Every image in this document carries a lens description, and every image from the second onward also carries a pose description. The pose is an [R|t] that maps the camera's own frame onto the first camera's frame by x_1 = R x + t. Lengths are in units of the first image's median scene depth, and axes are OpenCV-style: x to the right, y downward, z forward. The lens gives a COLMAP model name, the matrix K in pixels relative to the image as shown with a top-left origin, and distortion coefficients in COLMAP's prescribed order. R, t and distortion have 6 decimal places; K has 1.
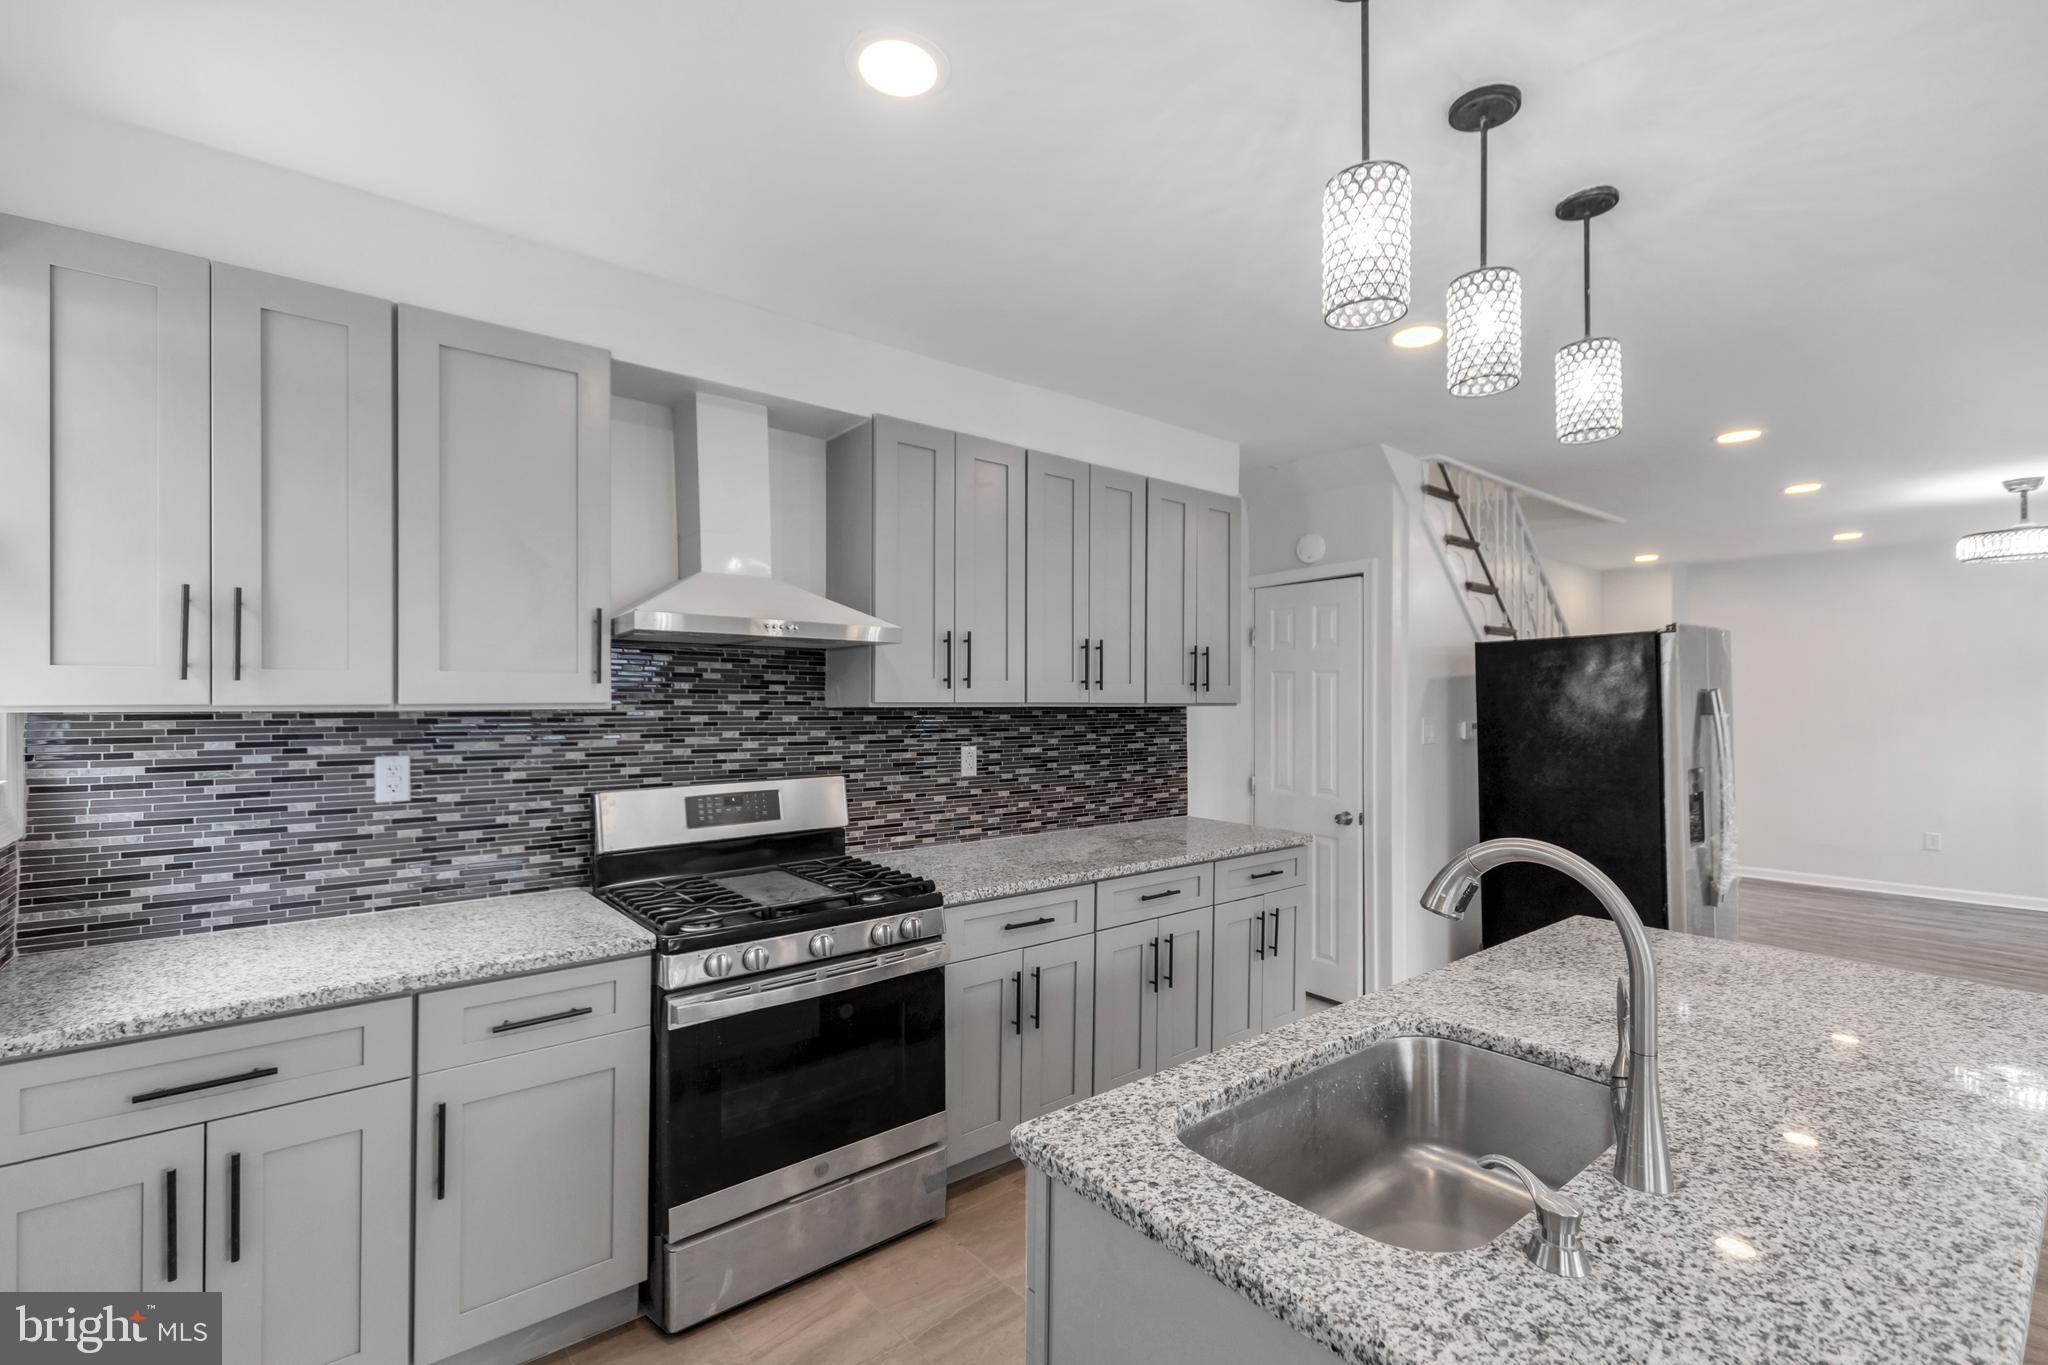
lens RADIAL K [[906.4, 0, 1024.6], [0, 906.4, 694.6], [0, 0, 1]] dist [0.003064, -0.000947]
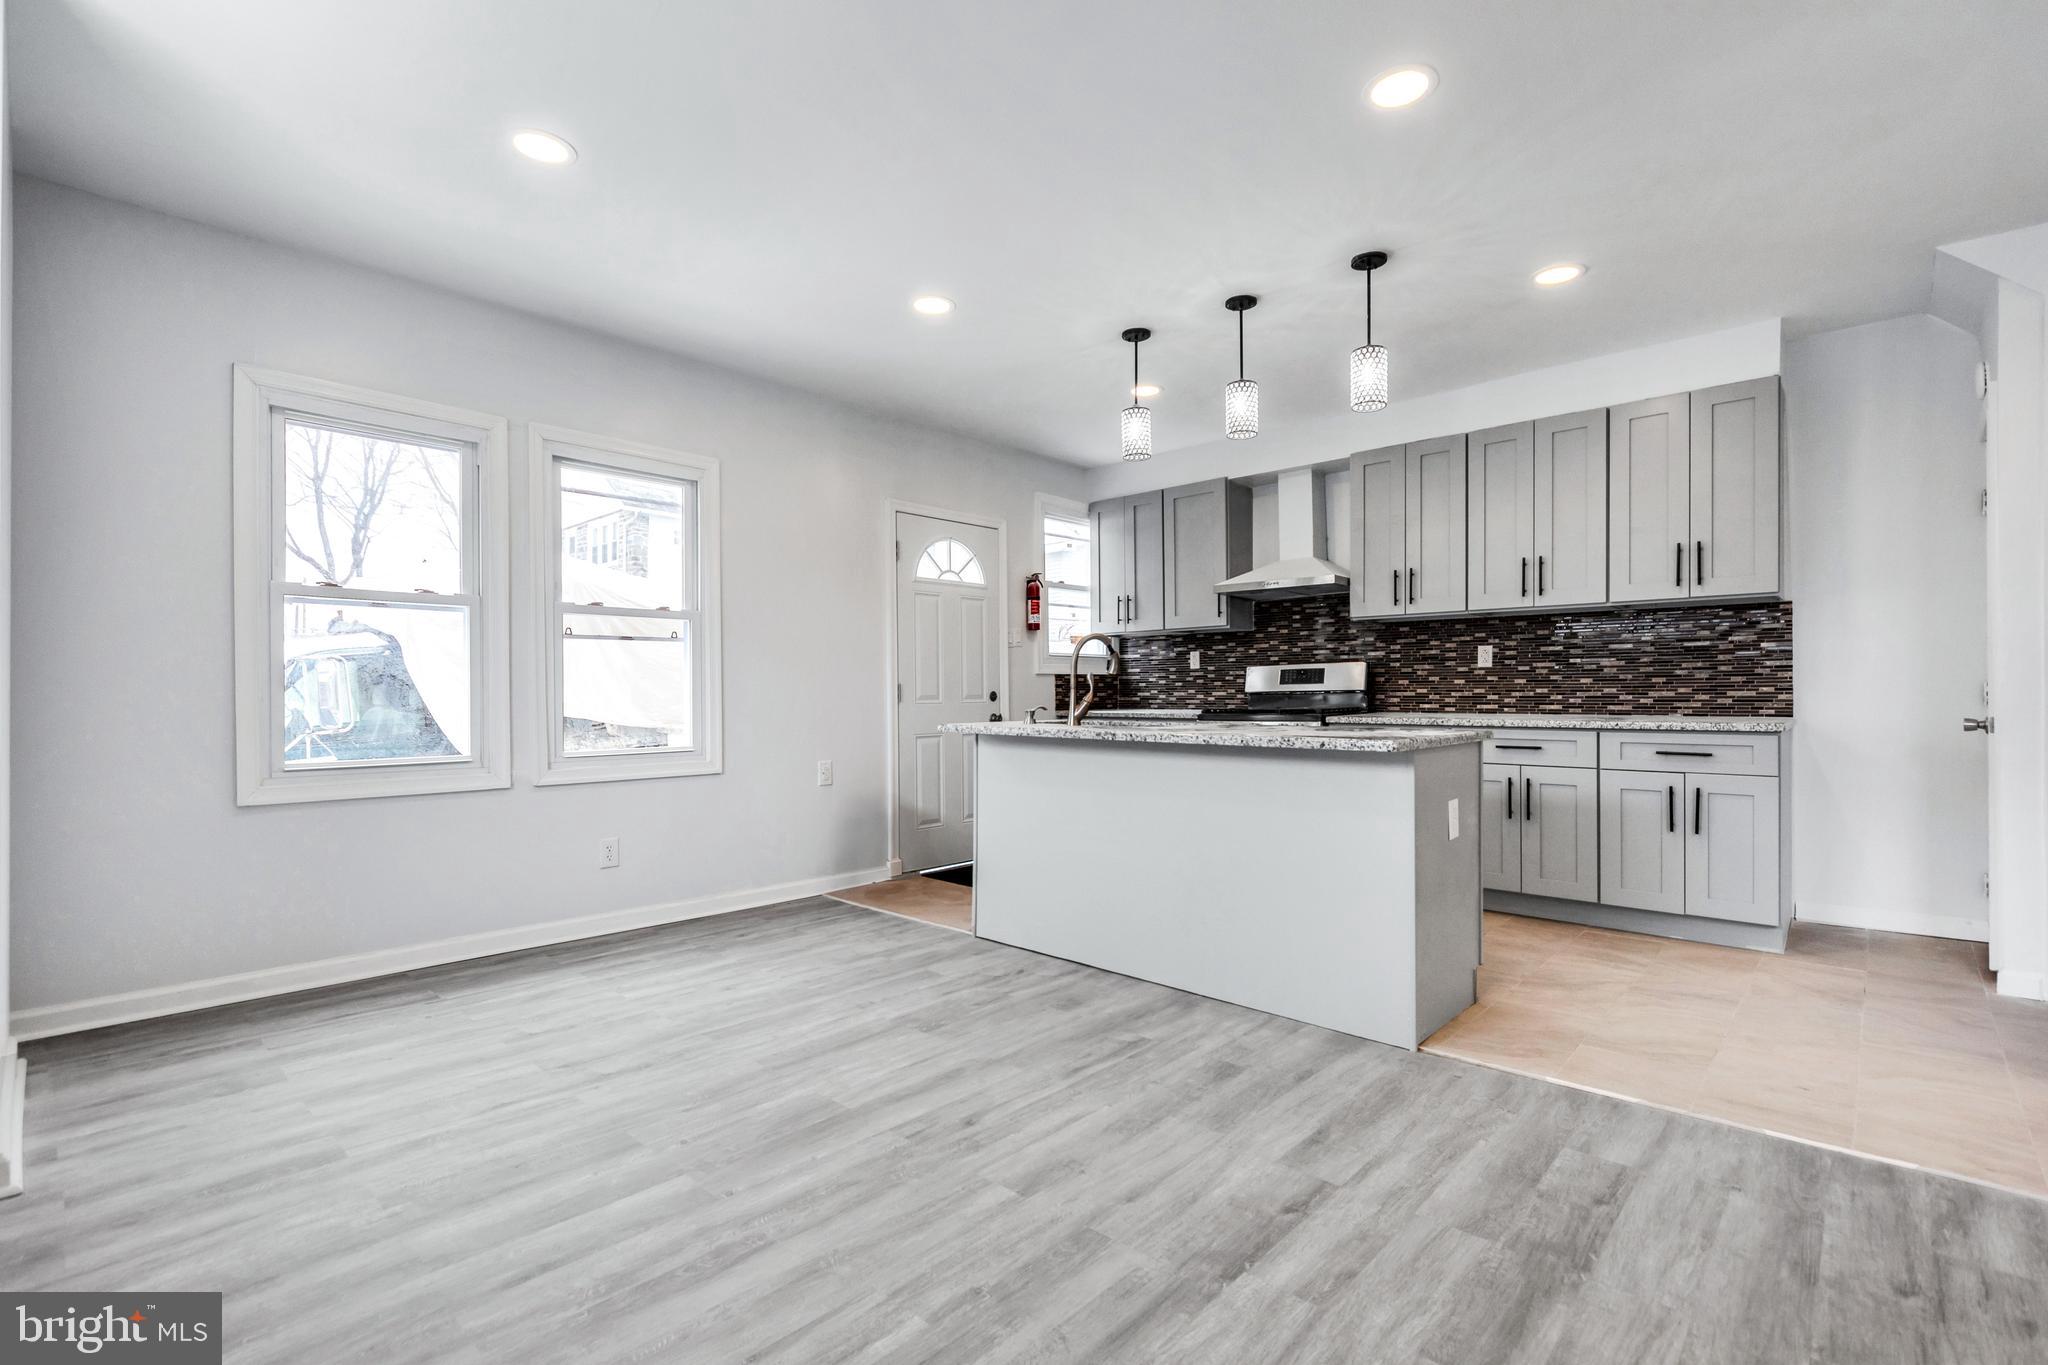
lens RADIAL K [[923.0, 0, 1019.4], [0, 923.0, 699.7], [0, 0, 1]] dist [-0.005328, 0.000672]
pose [[0.124572, 0.001730, -0.992209, 1.573360], [0.008153, 0.999963, 0.002767, 0.162708], [0.992177, -0.008434, 0.124553, 0.133949]]
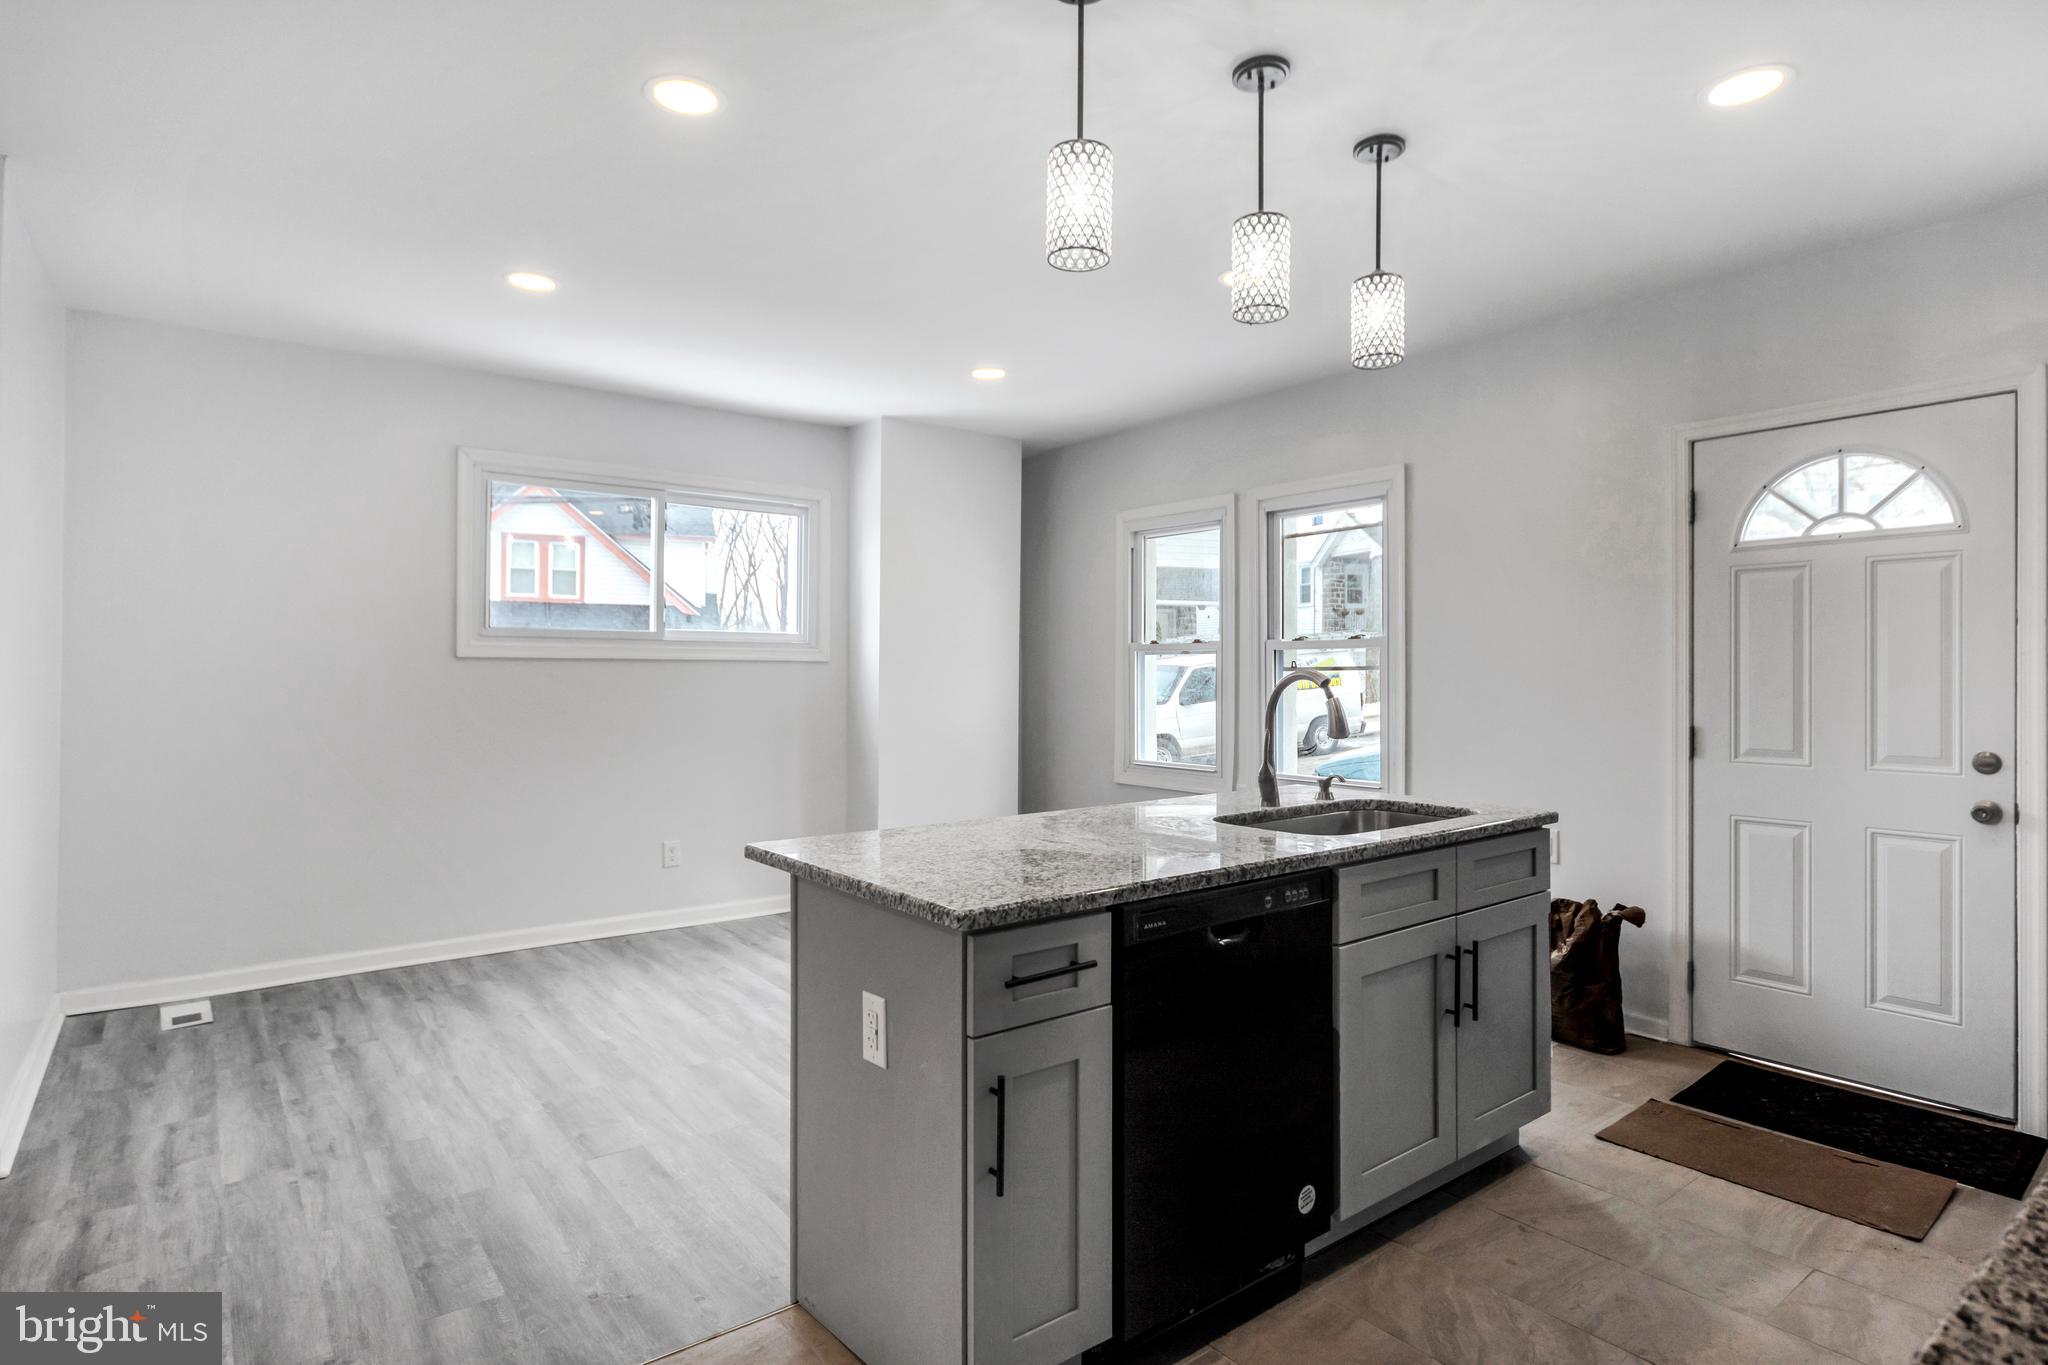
lens RADIAL K [[1077.7, 0, 1034.5], [0, 1077.7, 673.0], [0, 0, 1]] dist [0.000975, 0.001883]
pose [[-0.999509, -0.003184, 0.031174, 0.459816], [-0.003194, 0.999995, -0.000267, 0.071664], [-0.031173, -0.000366, -0.999514, 1.463607]]
